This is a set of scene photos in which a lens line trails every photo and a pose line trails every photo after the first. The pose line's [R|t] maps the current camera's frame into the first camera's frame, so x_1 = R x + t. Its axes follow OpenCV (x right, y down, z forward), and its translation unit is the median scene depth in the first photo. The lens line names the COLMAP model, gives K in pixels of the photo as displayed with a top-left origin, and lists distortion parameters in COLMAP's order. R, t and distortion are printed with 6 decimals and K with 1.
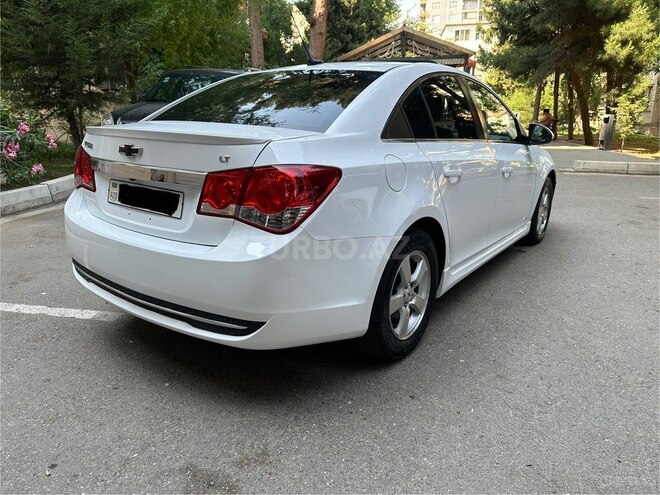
lens RADIAL K [[505.6, 0, 330.0], [0, 505.6, 247.5], [0, 0, 1]] dist [0.050992, -0.068660]
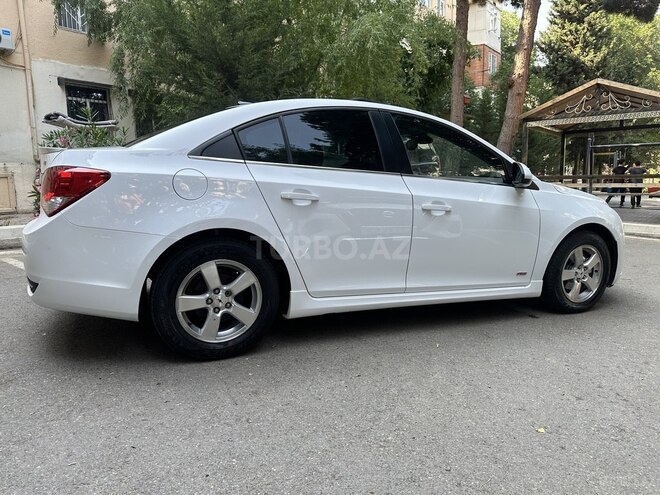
lens RADIAL K [[505.6, 0, 330.0], [0, 505.6, 247.5], [0, 0, 1]] dist [0.050992, -0.068660]
pose [[0.840444, 0.085414, -0.535125, 0.904778], [-0.157462, 0.983384, -0.090339, 0.040959], [0.518517, 0.160186, 0.839929, 0.193346]]
